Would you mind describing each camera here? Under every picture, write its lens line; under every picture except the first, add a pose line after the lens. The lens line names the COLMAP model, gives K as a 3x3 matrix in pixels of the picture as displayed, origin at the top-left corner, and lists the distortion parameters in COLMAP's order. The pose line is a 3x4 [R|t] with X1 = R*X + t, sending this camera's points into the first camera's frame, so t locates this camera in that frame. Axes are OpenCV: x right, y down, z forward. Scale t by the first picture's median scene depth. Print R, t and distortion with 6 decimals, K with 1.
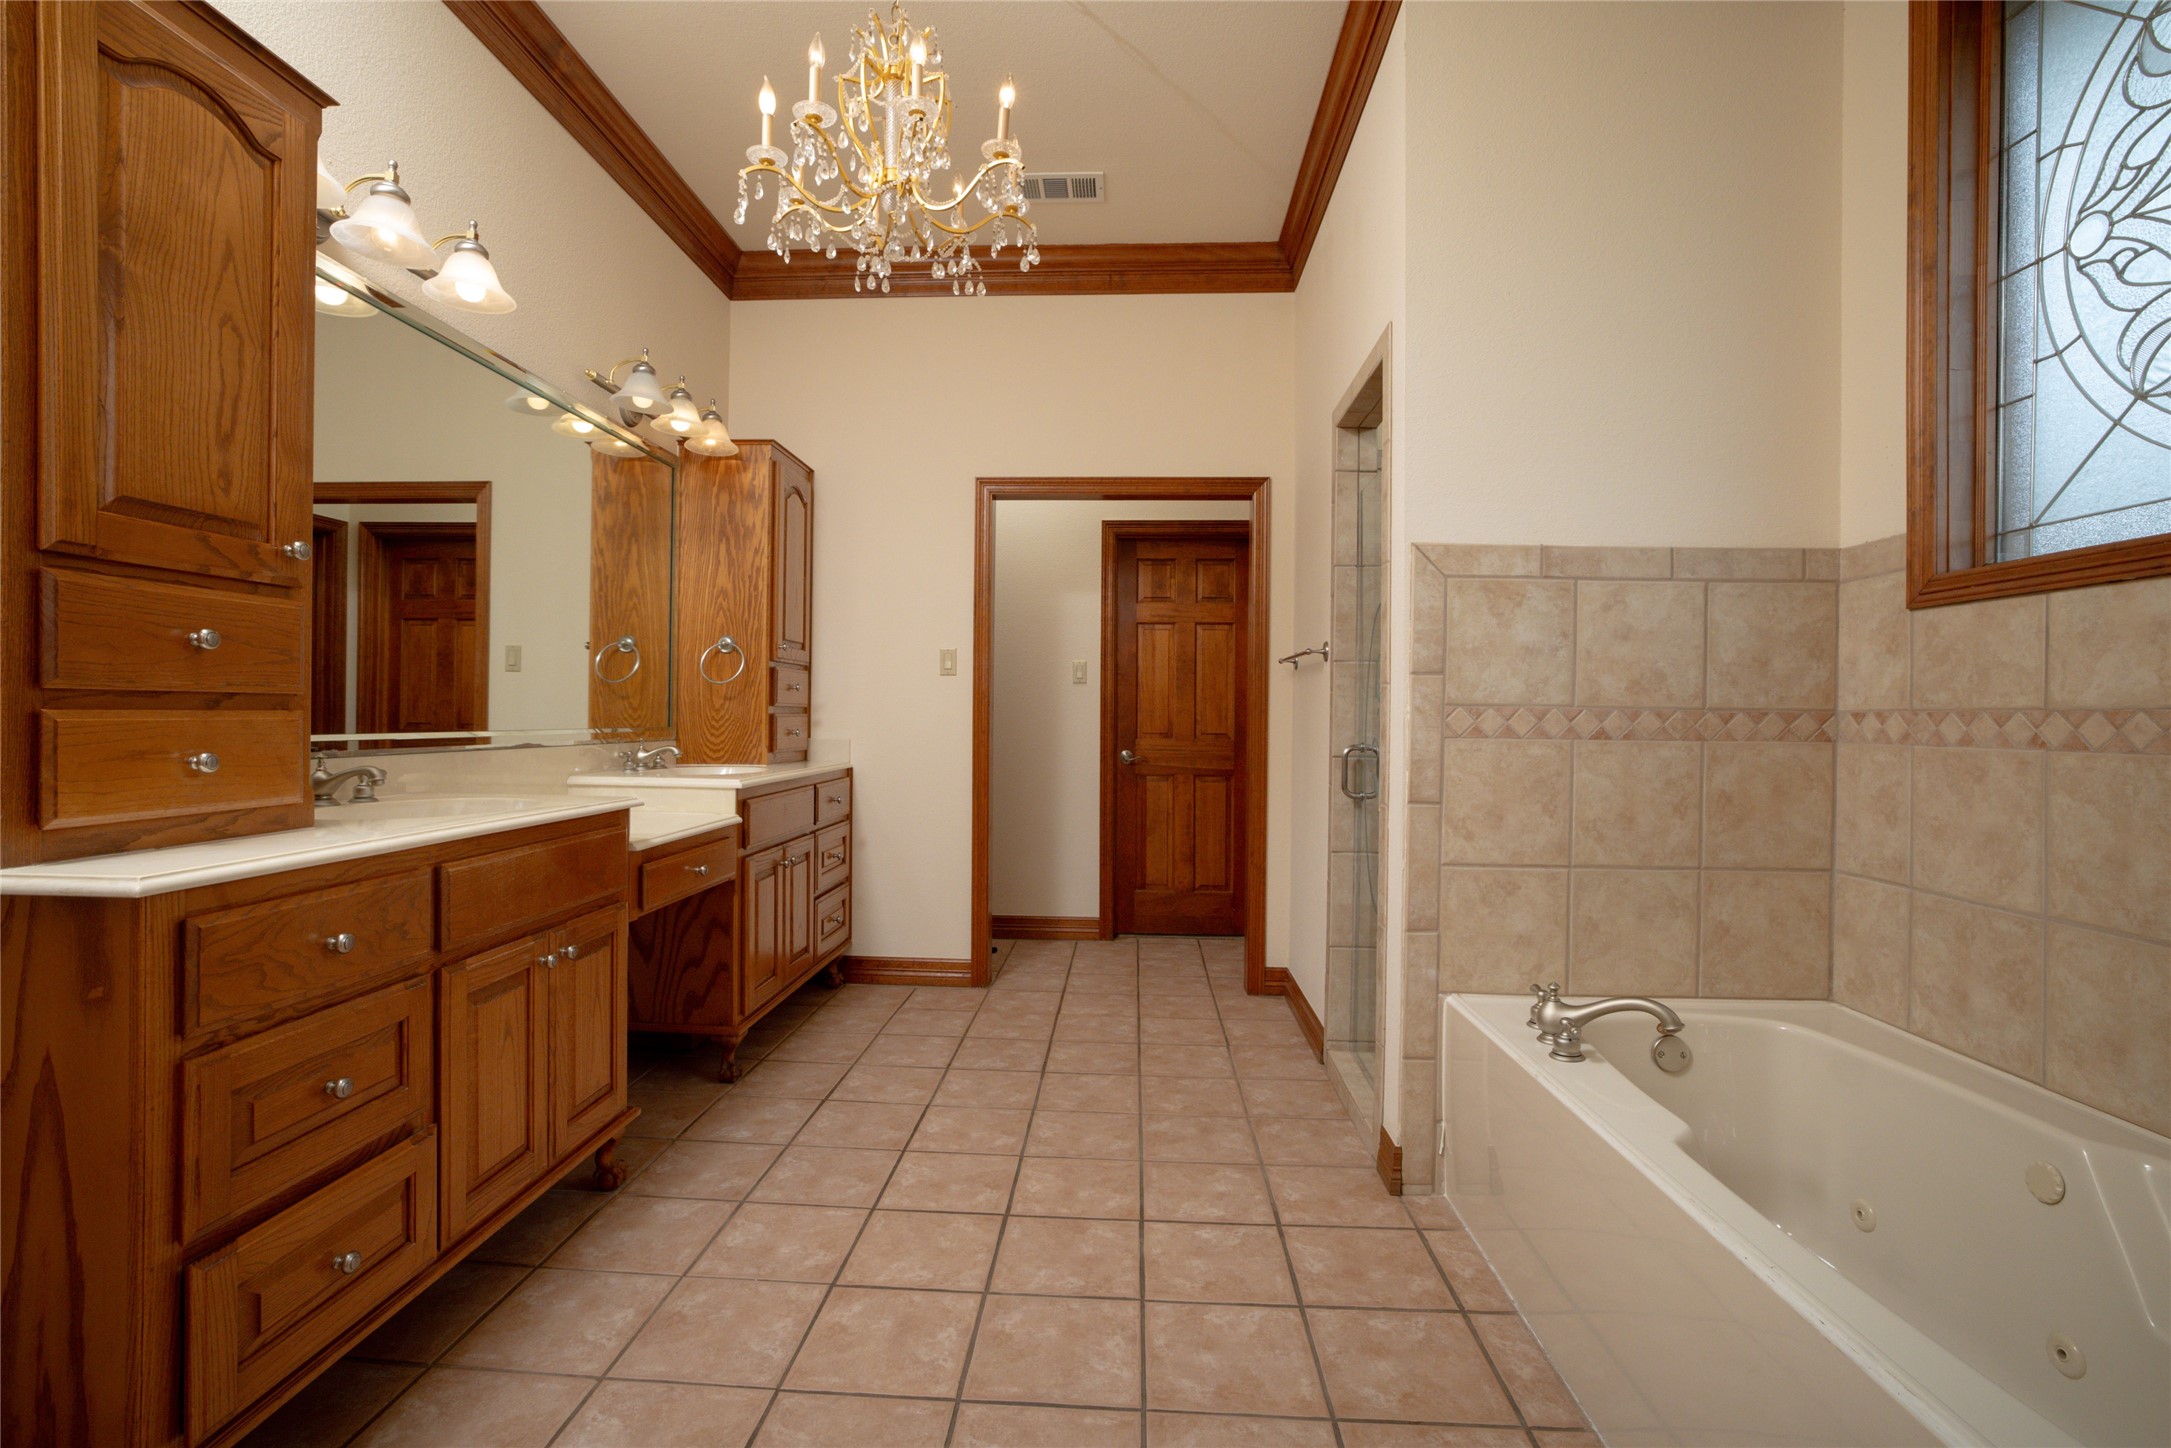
lens RADIAL K [[1023.7, 0, 1082.4], [0, 1023.7, 718.9], [0, 0, 1]] dist [0.011891, 0.004881]
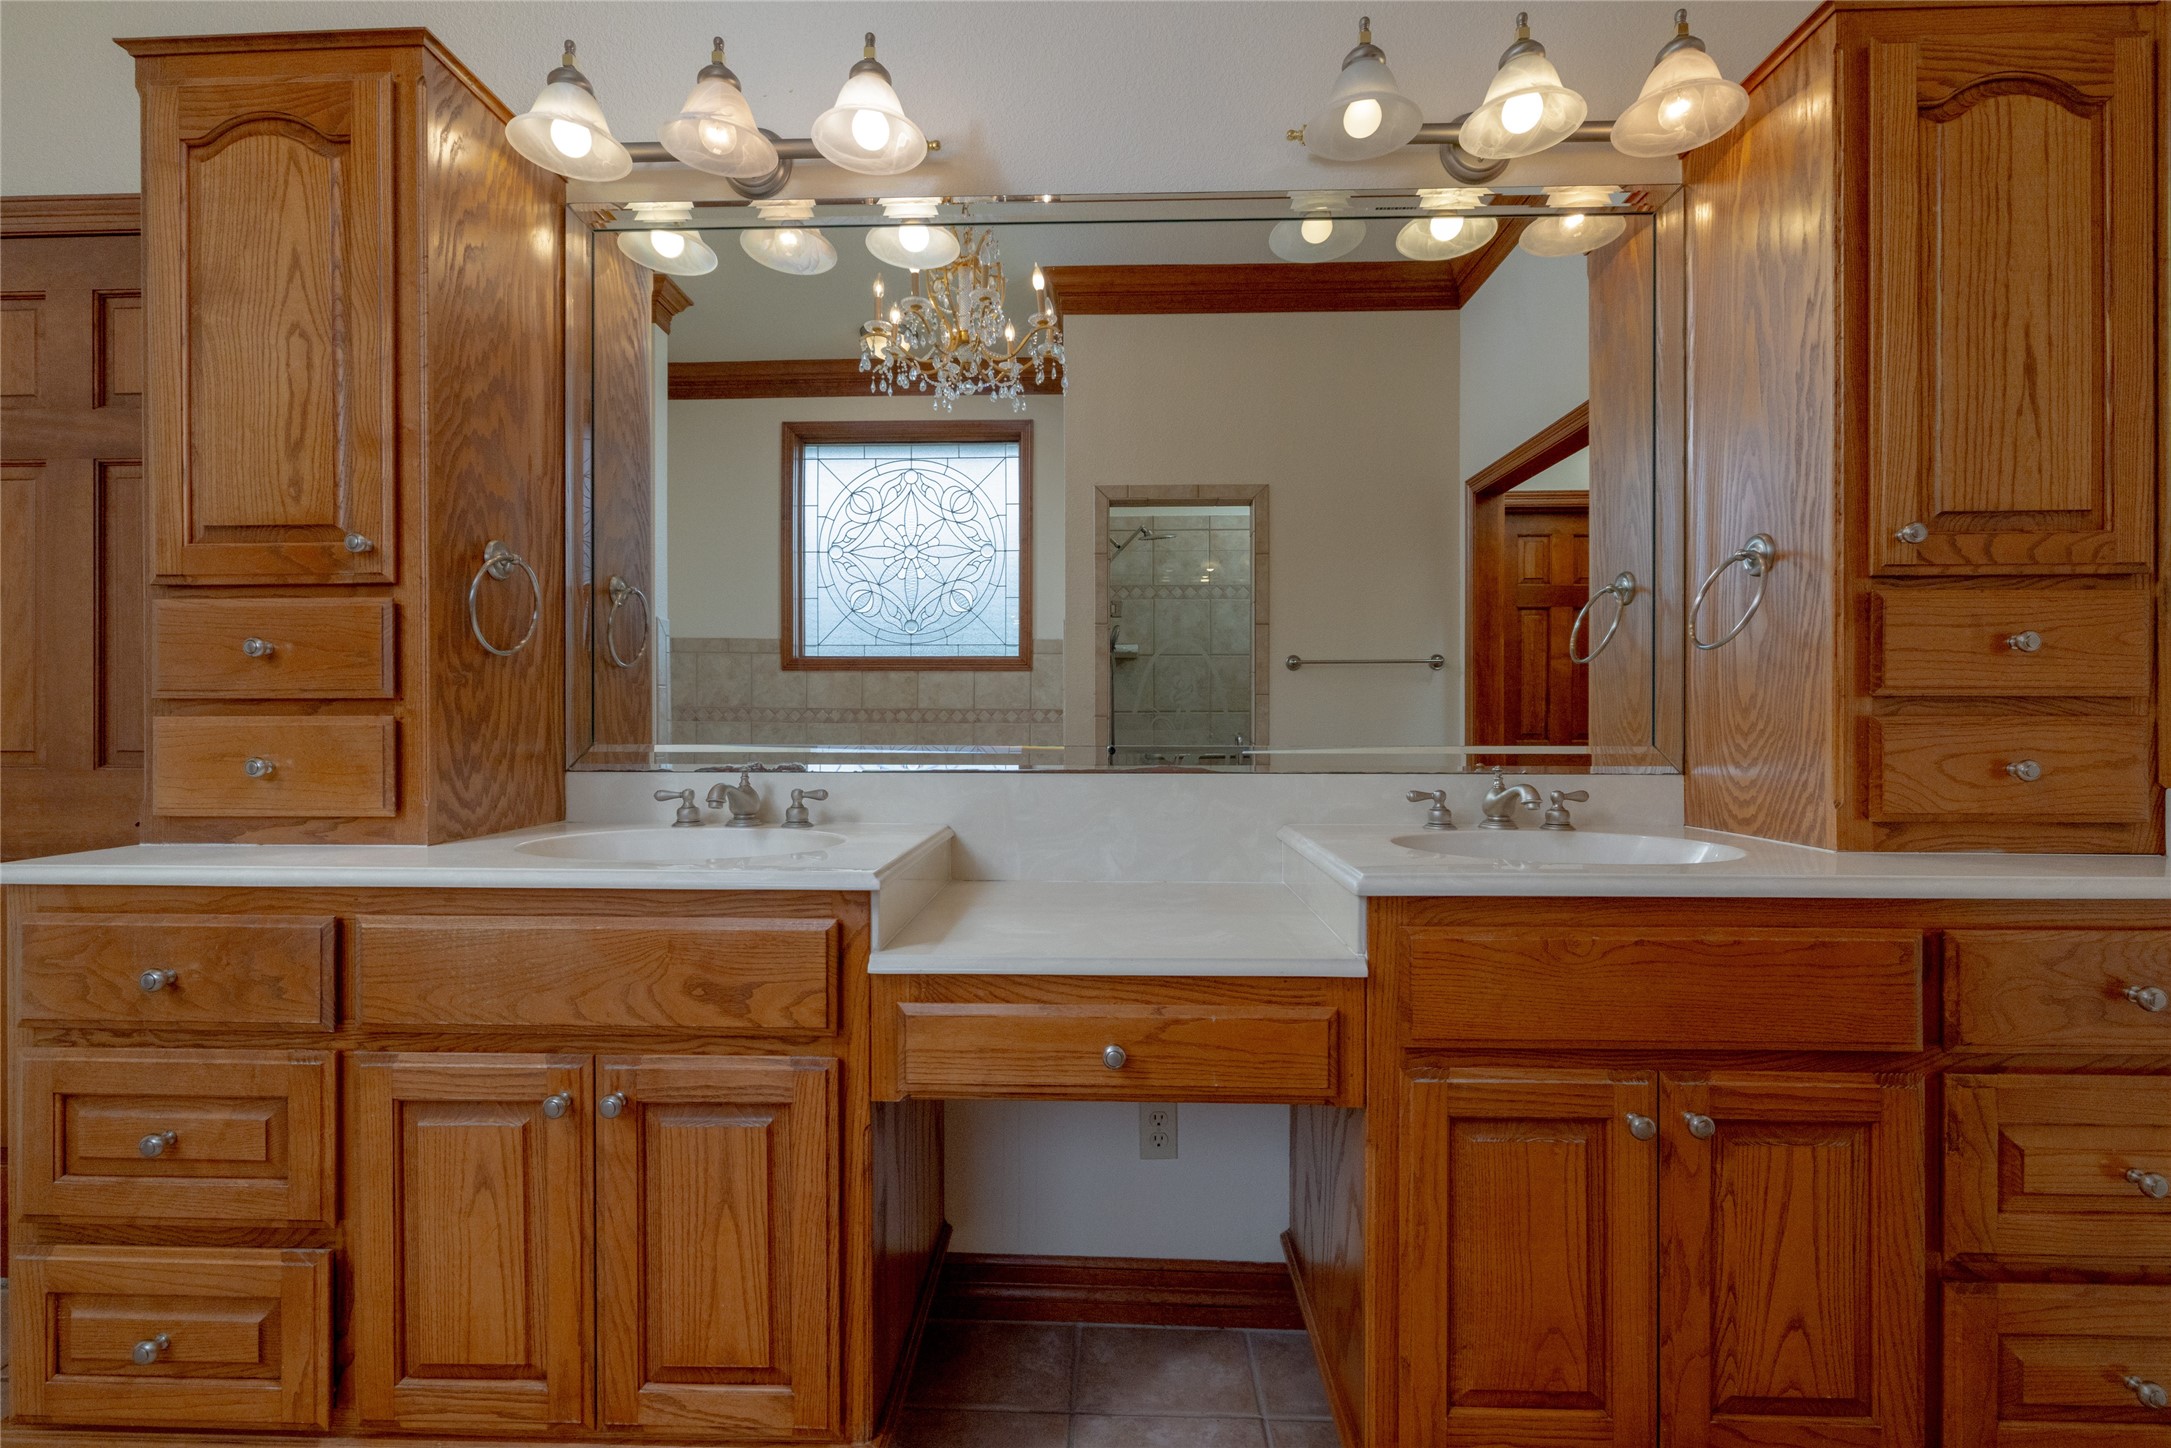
lens RADIAL K [[944.5, 0, 1083.3], [0, 944.5, 721.0], [0, 0, 1]] dist [-0.018171, 0.007247]
pose [[0.023833, -0.003787, -0.999709, 0.084053], [-0.002420, 0.999990, -0.003846, -0.001826], [0.999713, 0.002511, 0.023824, 1.472006]]
